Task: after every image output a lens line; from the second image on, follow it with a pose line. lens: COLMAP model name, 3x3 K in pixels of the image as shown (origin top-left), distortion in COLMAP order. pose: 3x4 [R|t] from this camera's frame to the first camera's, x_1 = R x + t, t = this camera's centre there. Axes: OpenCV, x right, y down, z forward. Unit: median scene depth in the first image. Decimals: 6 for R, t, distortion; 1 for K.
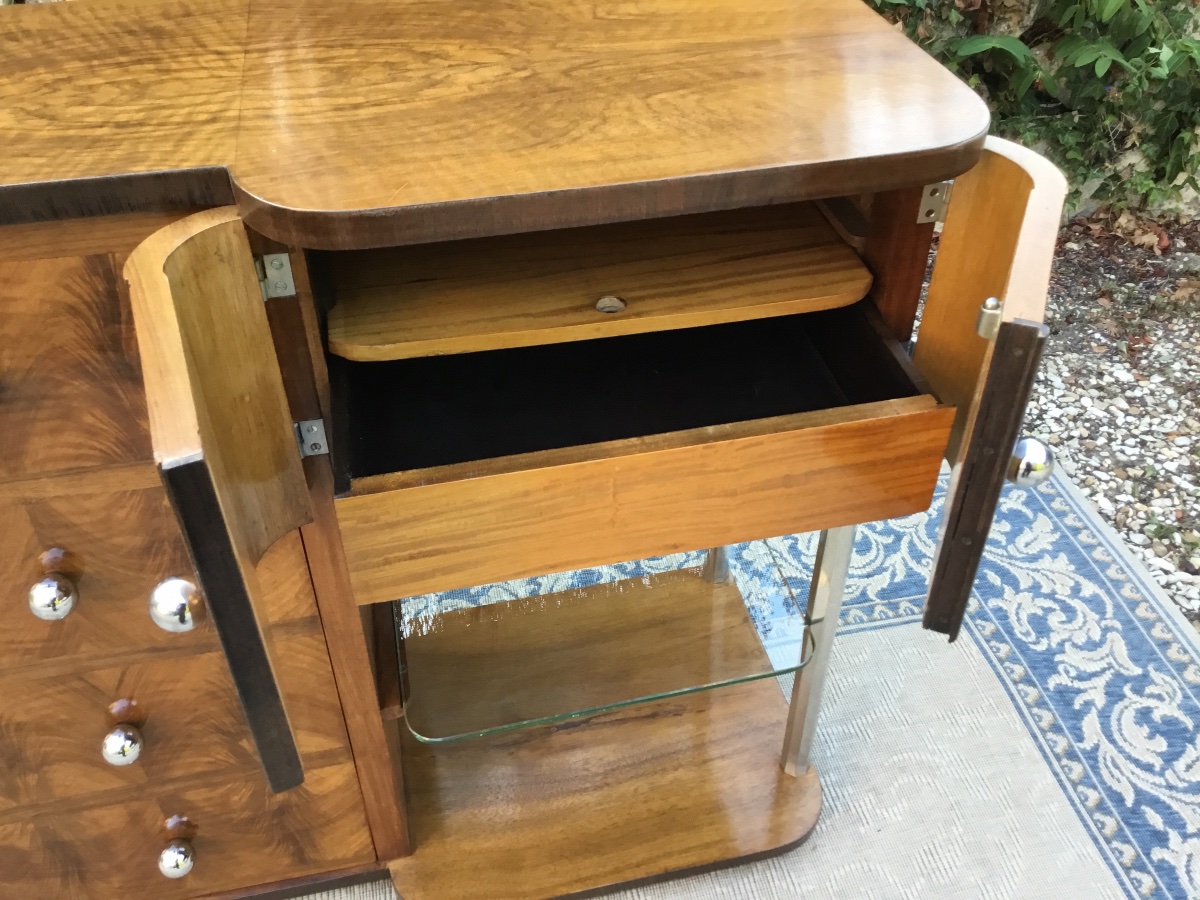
lens RADIAL K [[1083.5, 0, 602.6], [0, 1083.5, 449.0], [0, 0, 1]] dist [0.102123, -0.194117]
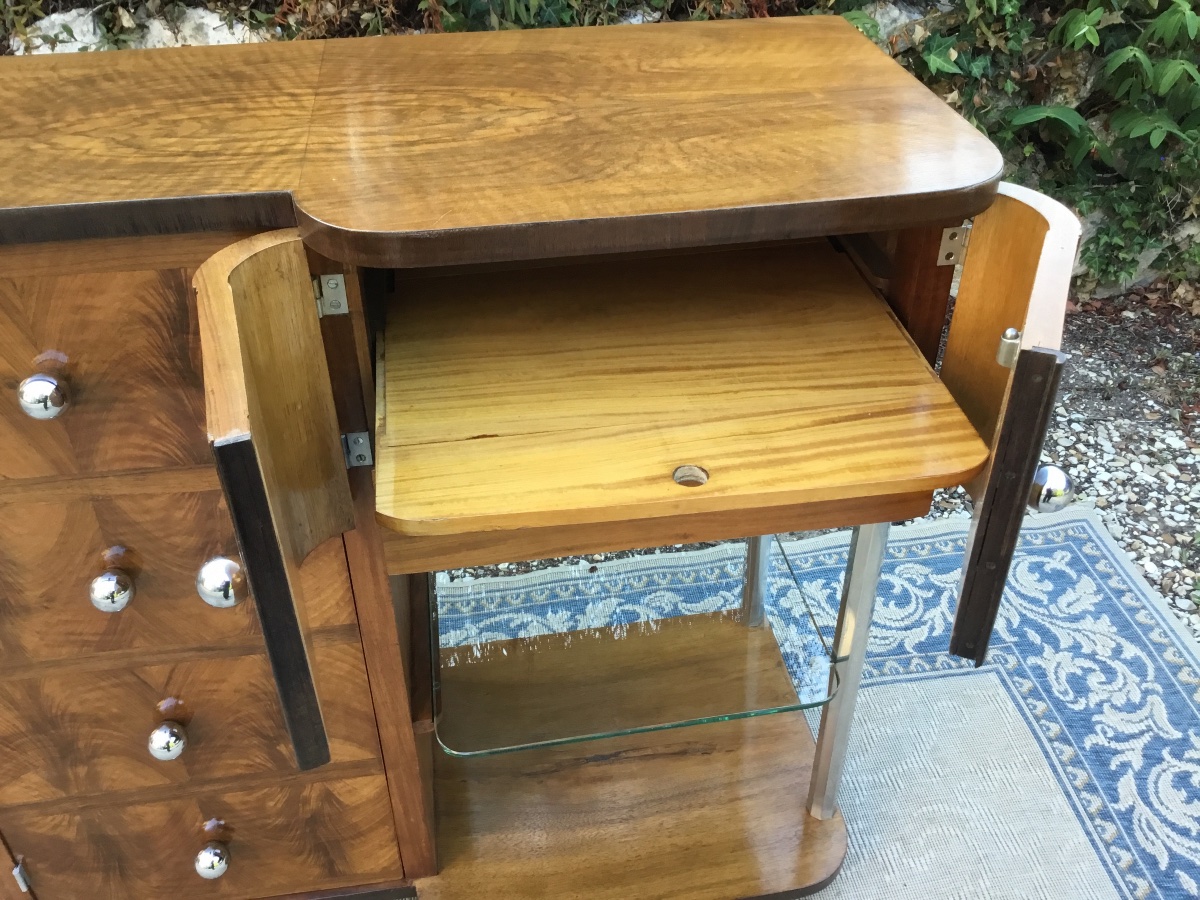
lens RADIAL K [[1083.5, 0, 600.8], [0, 1083.5, 449.1], [0, 0, 1]] dist [0.102123, -0.194117]
pose [[0.997629, 0.035868, -0.058727, 0.021556], [-0.039273, 0.997550, -0.057892, 0.026542], [0.056507, 0.060061, 0.996594, -0.031510]]
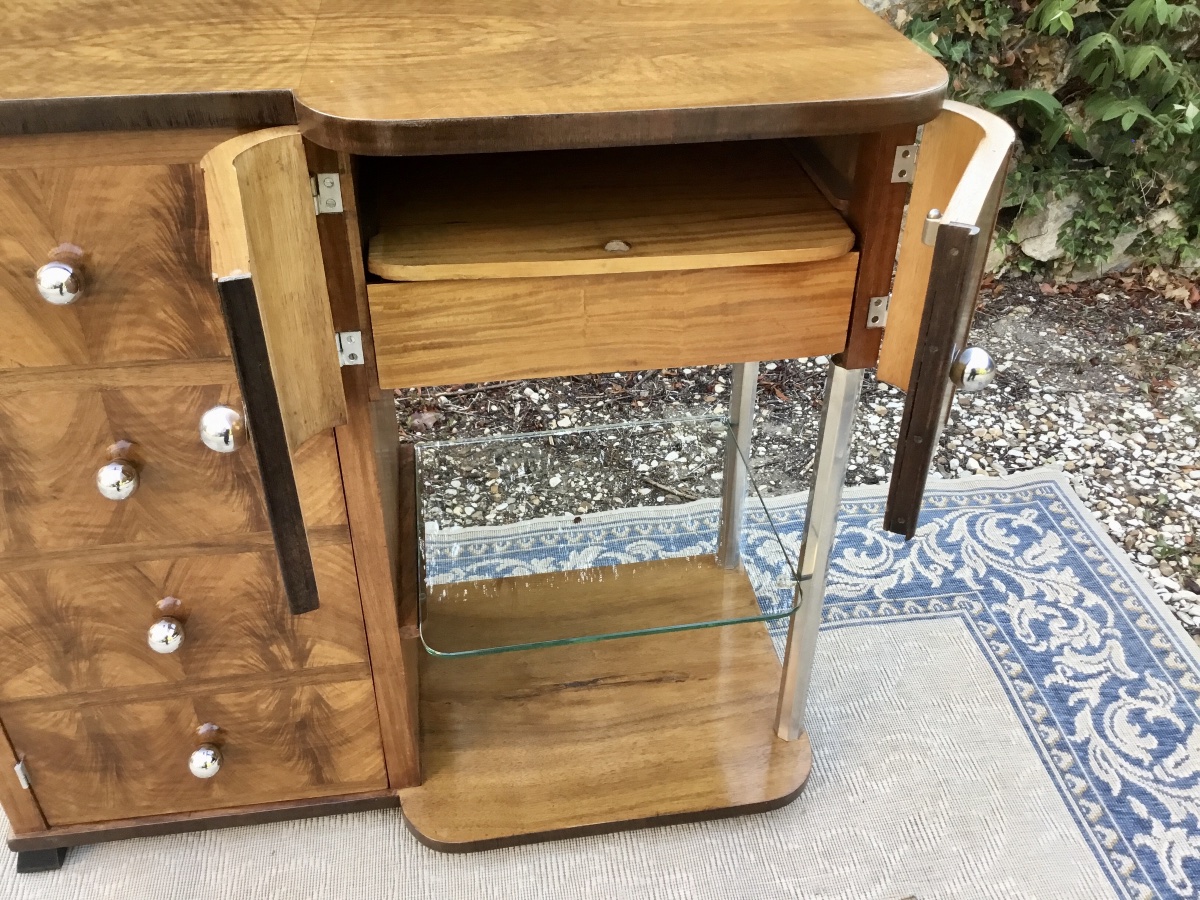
lens RADIAL K [[1083.5, 0, 600.8], [0, 1083.5, 448.8], [0, 0, 1]] dist [0.102123, -0.194117]
pose [[0.997233, 0.049510, -0.055452, 0.040881], [-0.053377, 0.996078, -0.070569, 0.102575], [0.051741, 0.073334, 0.995964, -0.074379]]
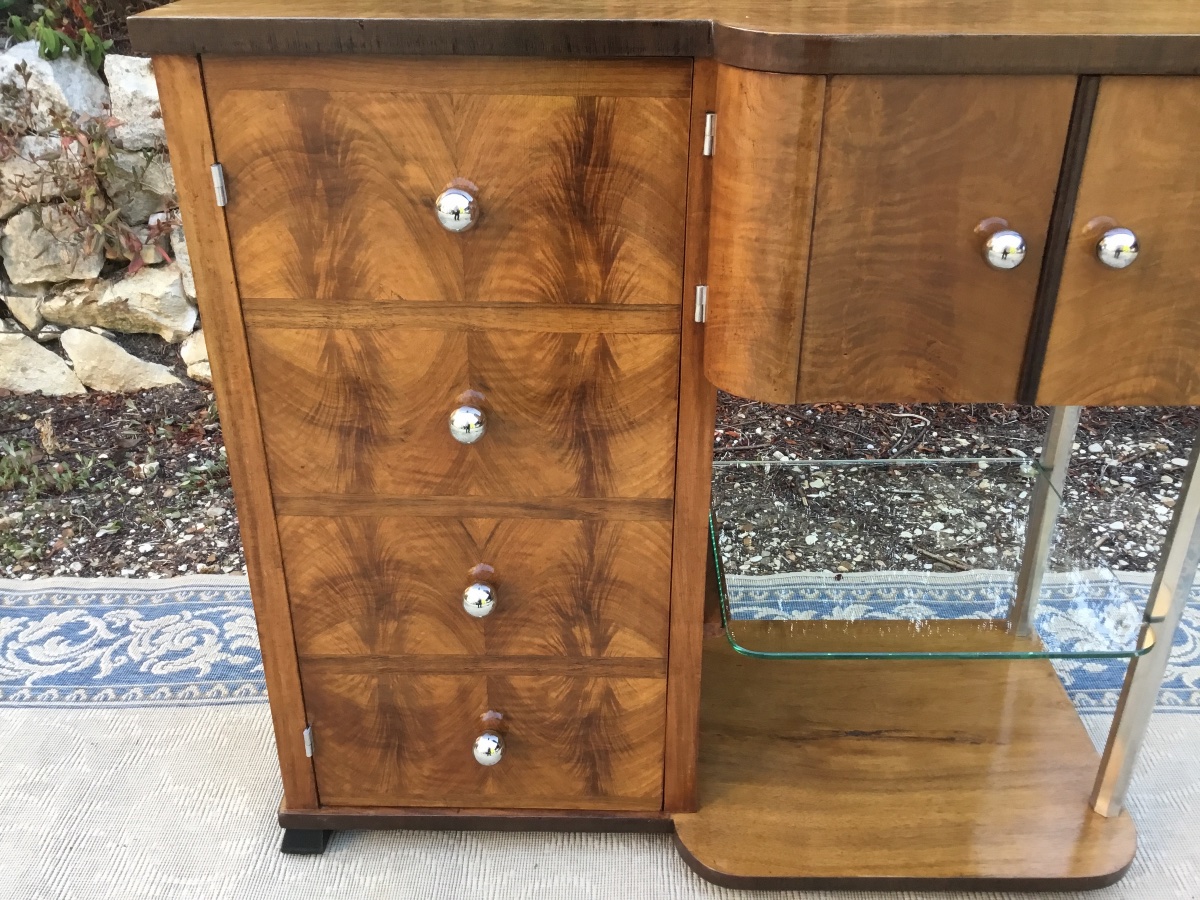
lens RADIAL K [[1083.5, 0, 601.1], [0, 1083.5, 447.7], [0, 0, 1]] dist [0.102123, -0.194117]
pose [[0.971262, 0.111703, -0.210172, -0.080253], [-0.151165, 0.971572, -0.182202, 0.227078], [0.183845, 0.208736, 0.960536, -0.042468]]
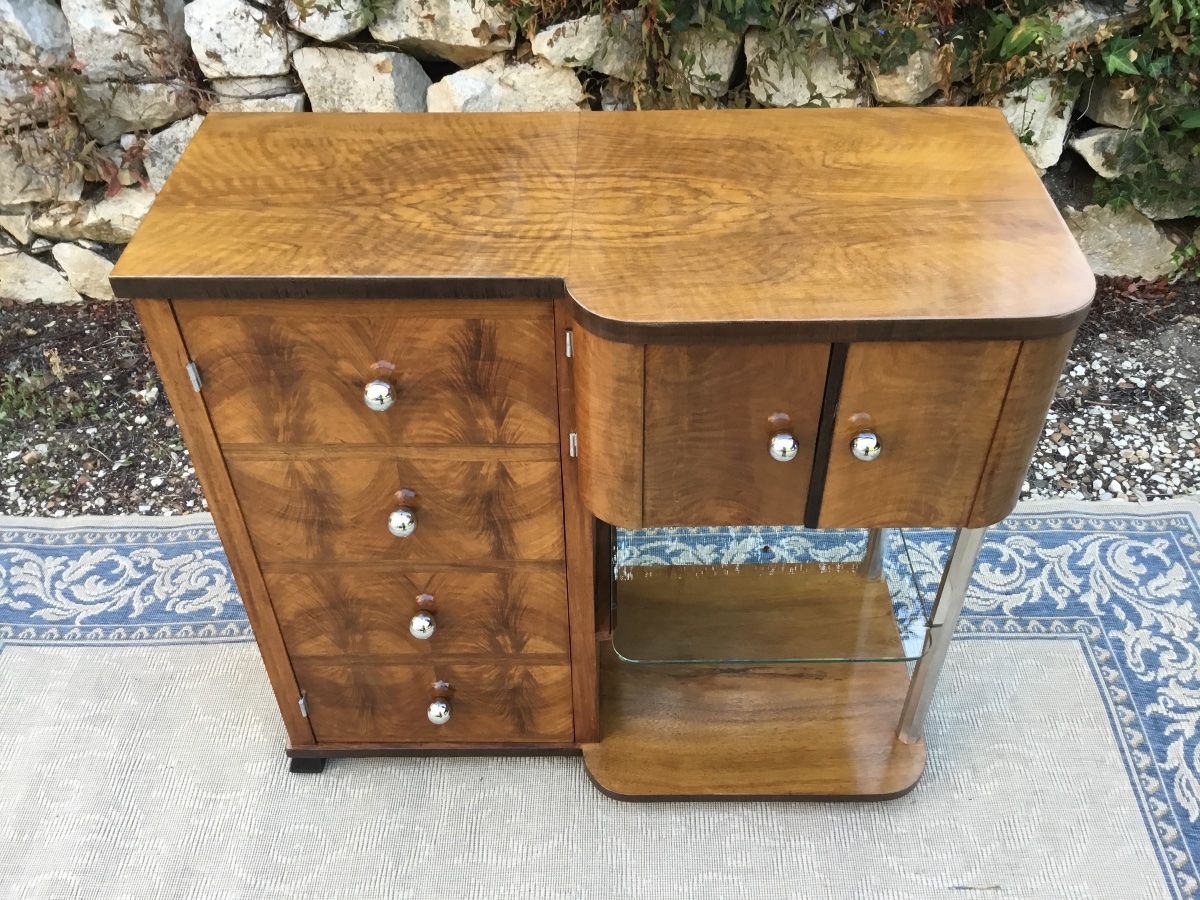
lens RADIAL K [[1083.5, 0, 602.3], [0, 1083.5, 447.4], [0, 0, 1]] dist [0.102123, -0.194117]
pose [[0.973607, 0.144040, -0.177038, 0.011317], [-0.135113, 0.988917, 0.061552, -0.062851], [0.183942, -0.036007, 0.982277, -0.272568]]
